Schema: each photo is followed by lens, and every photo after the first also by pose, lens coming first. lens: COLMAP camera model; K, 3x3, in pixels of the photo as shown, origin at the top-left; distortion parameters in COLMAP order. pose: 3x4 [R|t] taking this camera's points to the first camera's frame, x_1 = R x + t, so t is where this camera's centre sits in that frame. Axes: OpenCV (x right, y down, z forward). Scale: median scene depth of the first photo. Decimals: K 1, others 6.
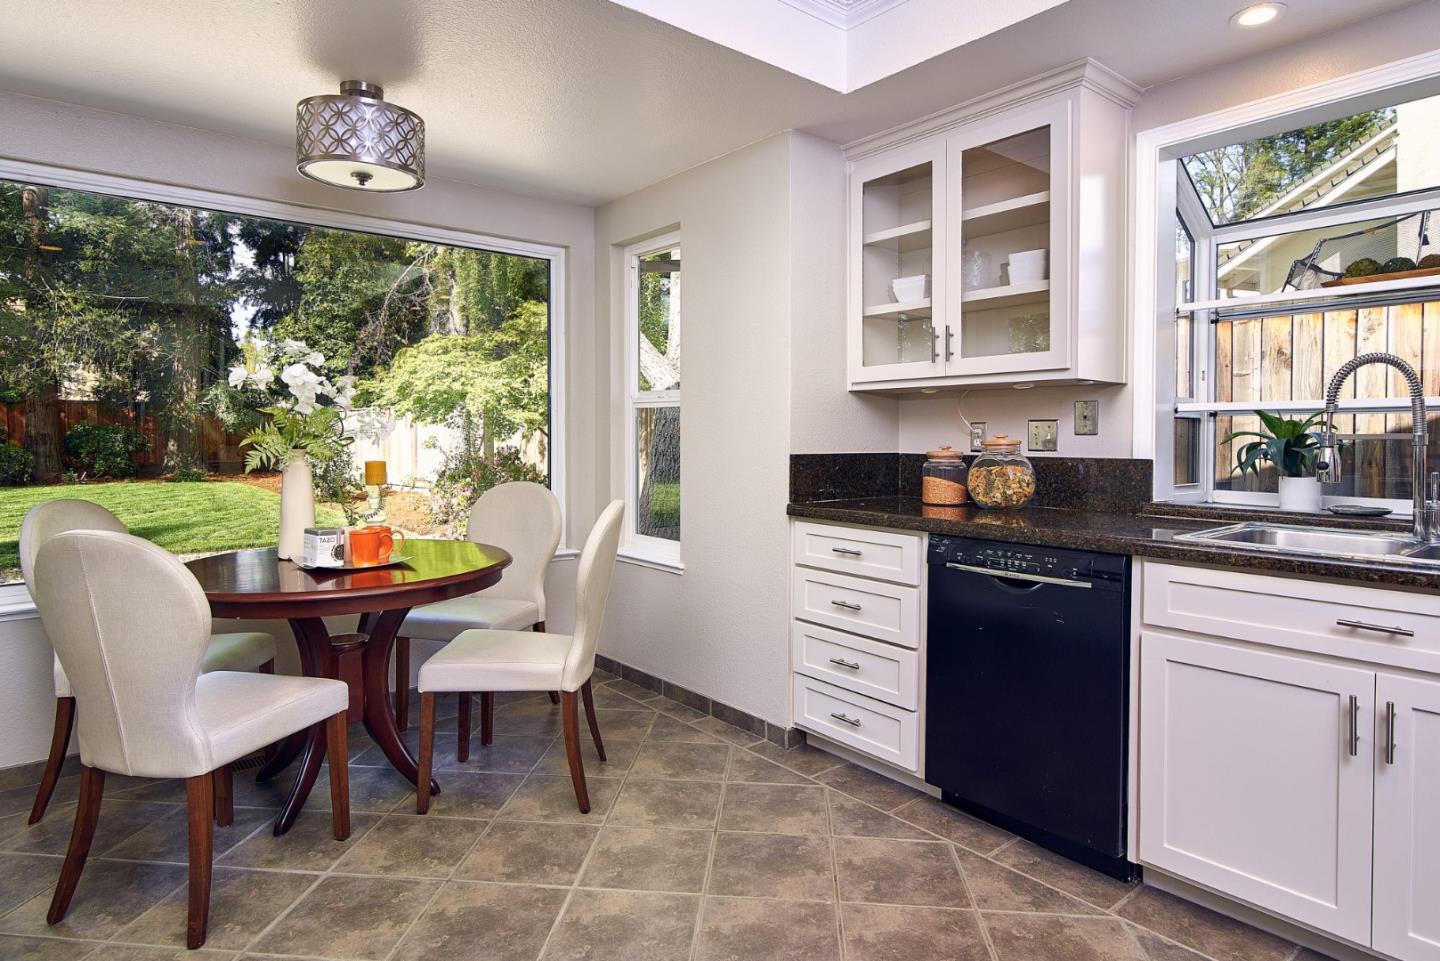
lens RADIAL K [[814.6, 0, 704.2], [0, 814.6, 453.7], [0, 0, 1]] dist [-0.006065, -0.001165]
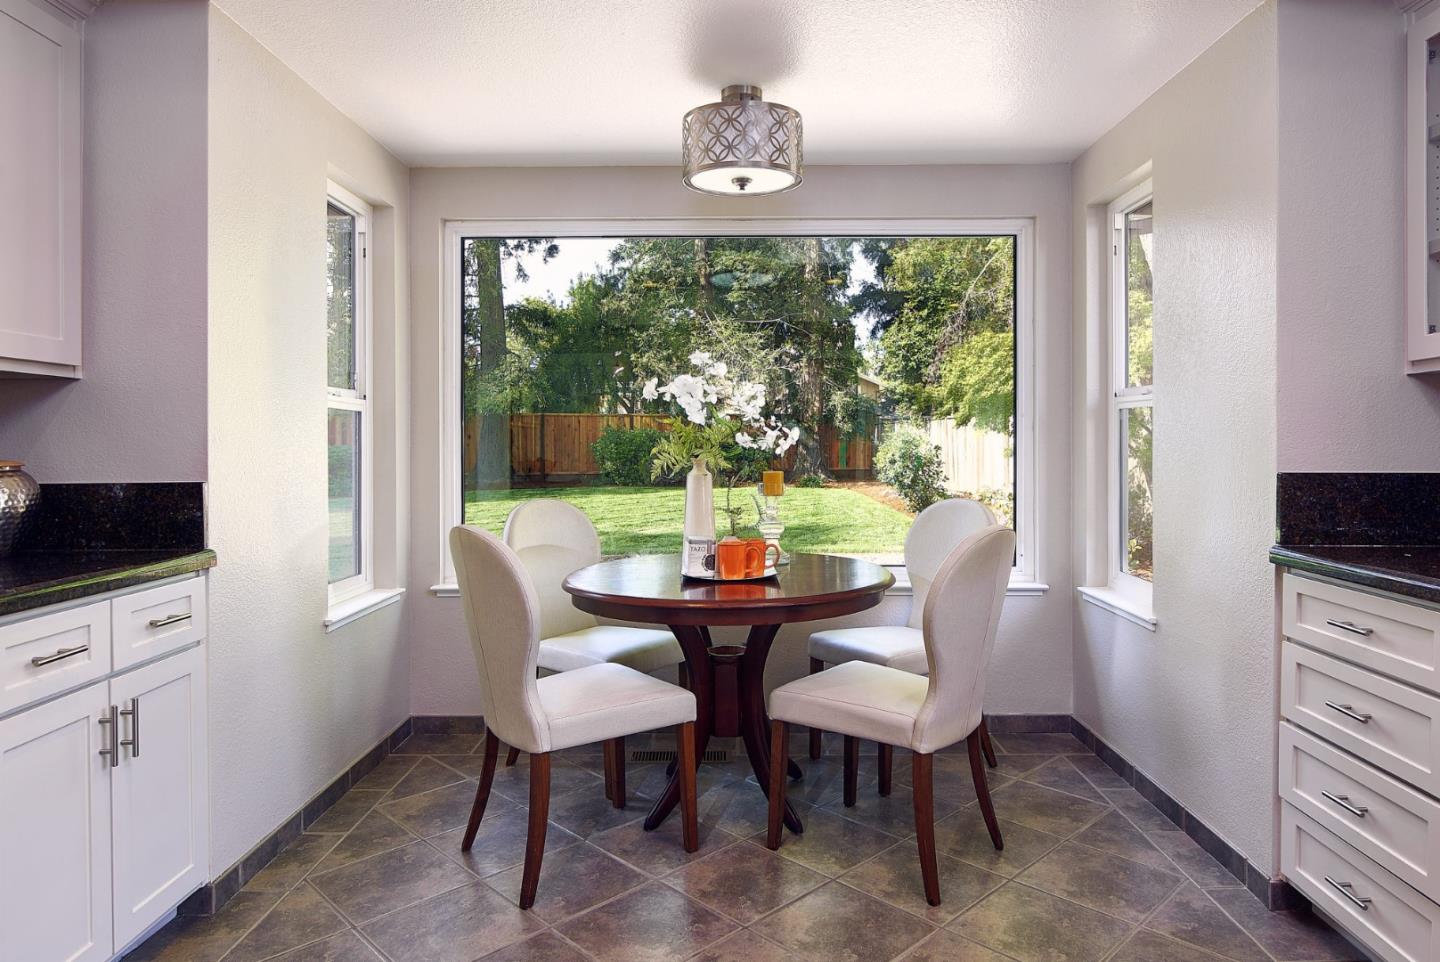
lens RADIAL K [[893.0, 0, 723.8], [0, 893.0, 451.5], [0, 0, 1]] dist [0.000629, 0.001674]
pose [[0.775242, 0.004960, -0.631645, 0.207285], [-0.013796, 0.999864, -0.009082, -0.003715], [0.631513, 0.015755, 0.775205, 0.129092]]
